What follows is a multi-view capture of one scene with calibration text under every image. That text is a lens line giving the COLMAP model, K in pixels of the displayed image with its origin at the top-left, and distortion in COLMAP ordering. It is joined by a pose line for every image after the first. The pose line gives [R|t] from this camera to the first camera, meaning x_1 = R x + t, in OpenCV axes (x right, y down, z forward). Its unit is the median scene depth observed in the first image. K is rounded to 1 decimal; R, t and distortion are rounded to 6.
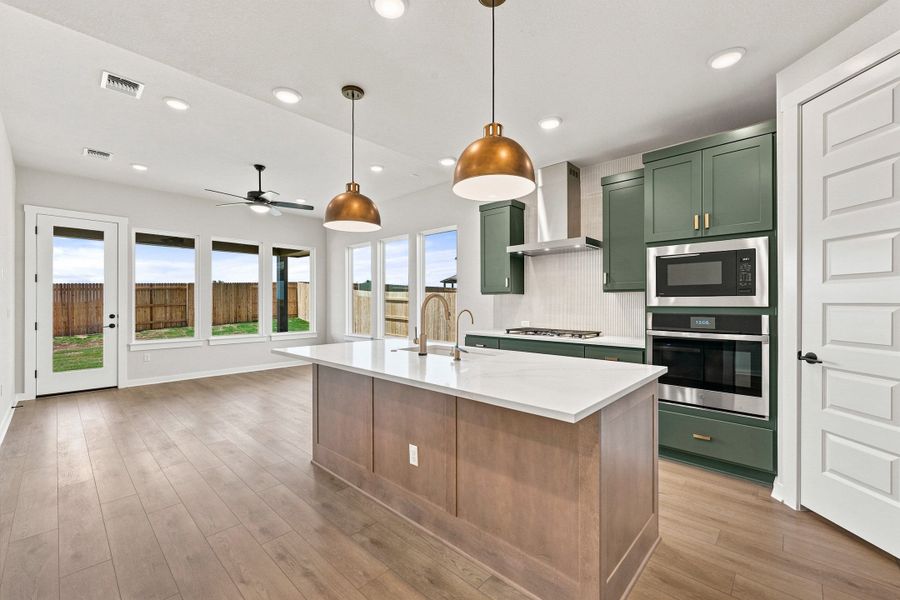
lens RADIAL K [[369.7, 0, 449.7], [0, 369.7, 301.7], [0, 0, 1]] dist [-0.001439, 0.000080]
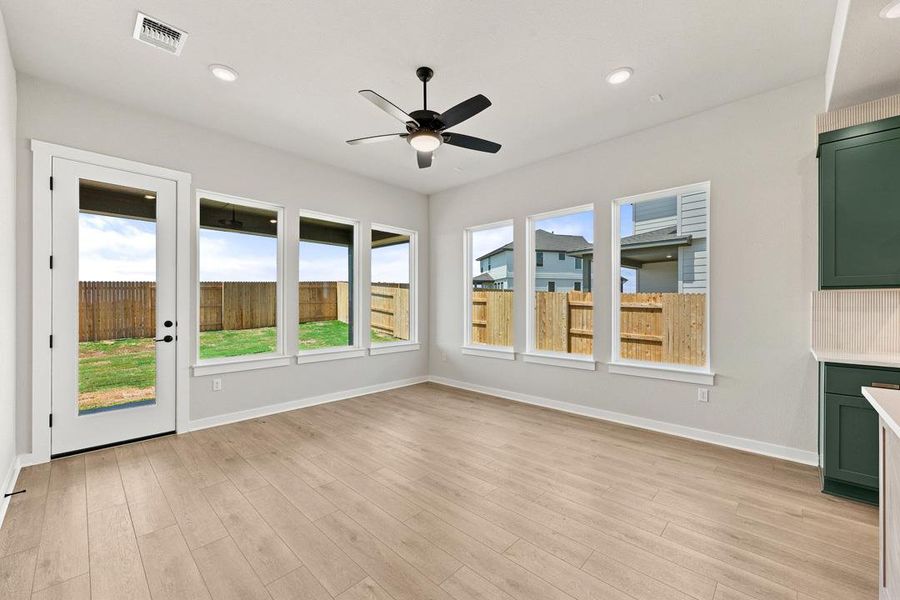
lens RADIAL K [[356.4, 0, 449.3], [0, 356.4, 304.2], [0, 0, 1]] dist [-0.000536, 0.000253]
pose [[0.999939, 0.001160, -0.010944, -0.488427], [-0.001121, 0.999993, 0.003595, 0.002123], [0.010948, -0.003582, 0.999934, 0.447945]]
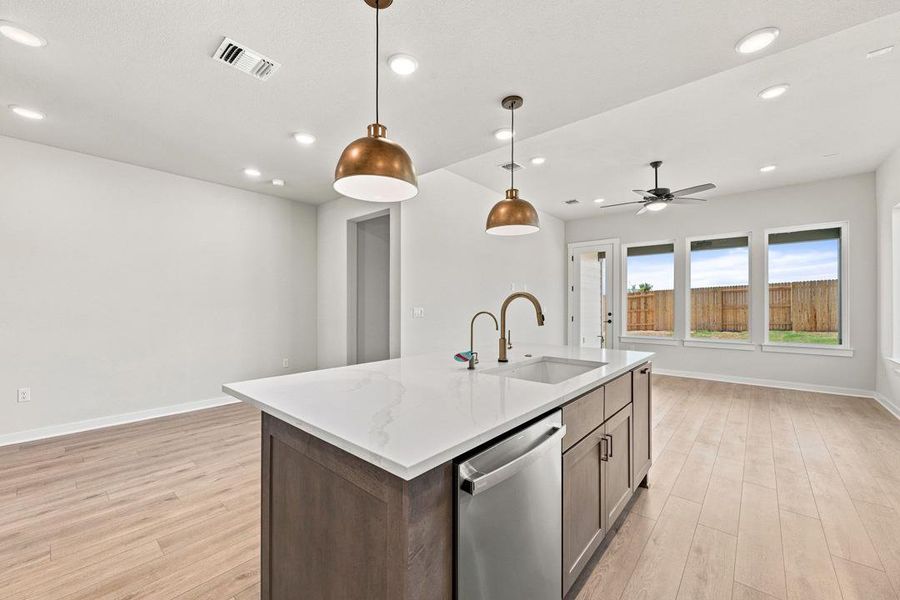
lens RADIAL K [[356.4, 0, 449.3], [0, 356.4, 304.2], [0, 0, 1]] dist [-0.000536, 0.000253]
pose [[0.037176, 0.000551, -0.999309, 0.416521], [0.002826, 0.999996, 0.000656, 0.001266], [0.999305, -0.002848, 0.037174, 0.441947]]
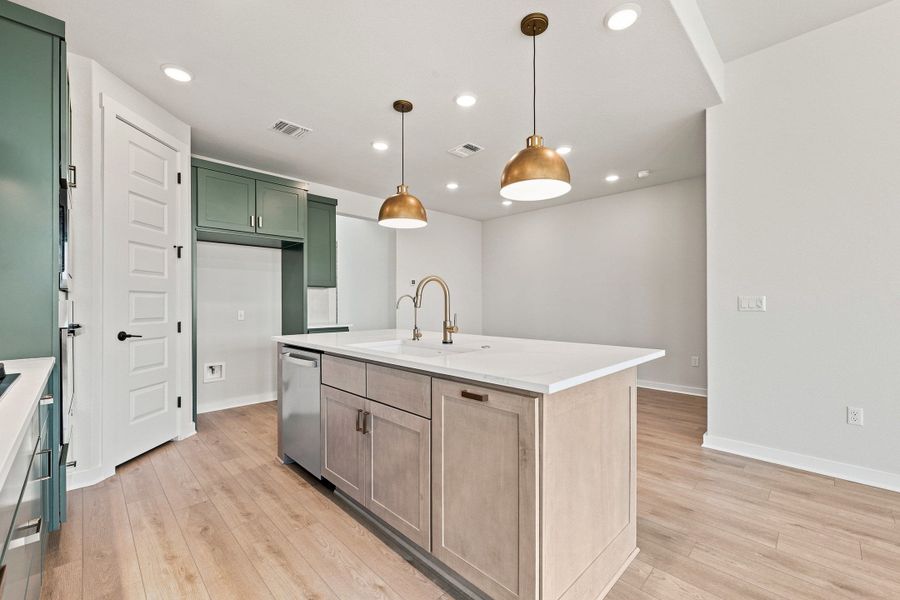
lens RADIAL K [[368.7, 0, 447.9], [0, 368.7, 306.5], [0, 0, 1]] dist [-0.009125, 0.000422]
pose [[-0.999067, 0.002517, 0.043113, -0.062387], [0.002634, 0.999993, 0.002671, 0.026636], [-0.043106, 0.002782, -0.999067, 1.013374]]
